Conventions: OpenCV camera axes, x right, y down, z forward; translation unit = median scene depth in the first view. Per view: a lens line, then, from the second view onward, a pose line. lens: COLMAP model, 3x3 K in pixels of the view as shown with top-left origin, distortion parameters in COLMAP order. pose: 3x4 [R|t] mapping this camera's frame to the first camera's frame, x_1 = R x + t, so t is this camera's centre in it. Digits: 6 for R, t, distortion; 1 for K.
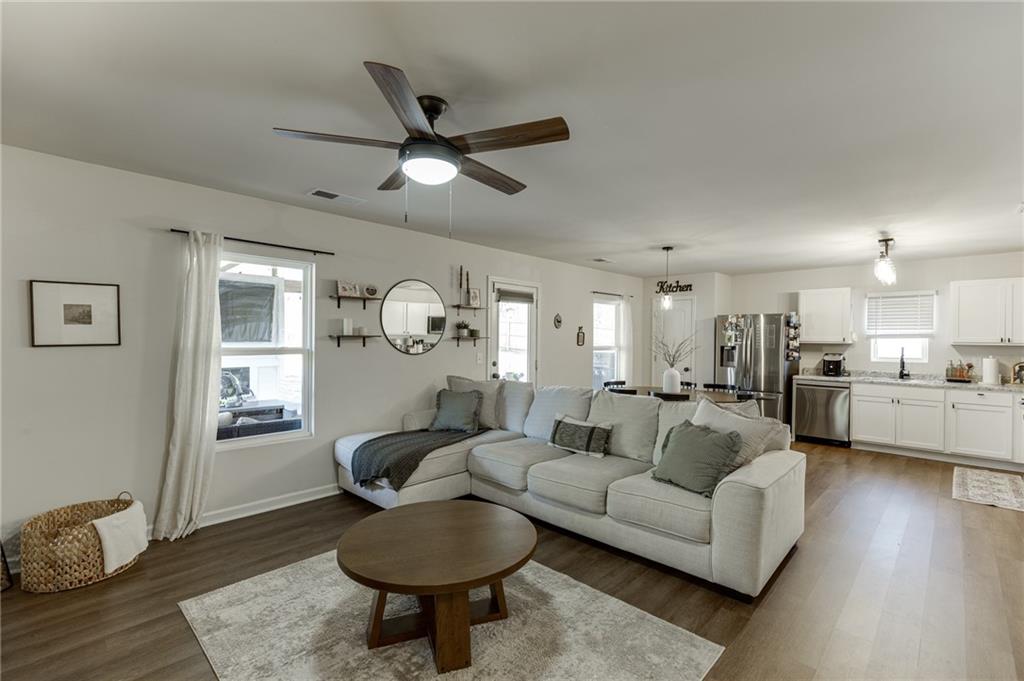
lens RADIAL K [[456.4, 0, 511.4], [0, 456.4, 341.1], [0, 0, 1]] dist [0.004683, -0.000547]
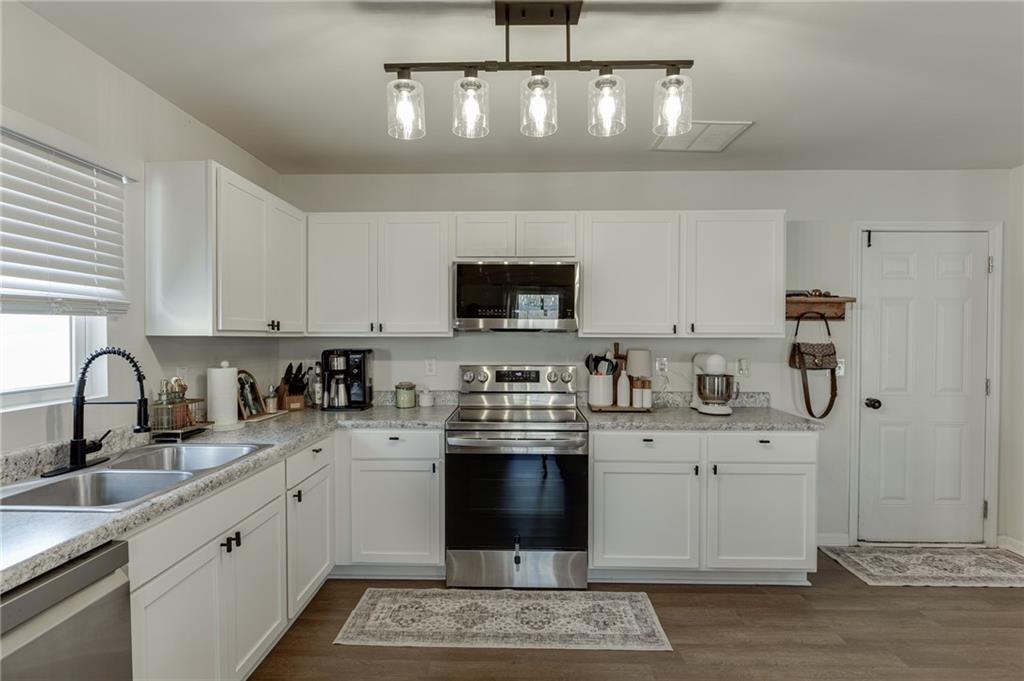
lens RADIAL K [[529.7, 0, 511.2], [0, 529.7, 342.0], [0, 0, 1]] dist [0.002851, 0.000377]
pose [[-0.669058, -0.009436, 0.743150, 0.494927], [-0.002652, 0.999943, 0.010309, 0.007438], [-0.743205, 0.004927, -0.669046, 1.133390]]
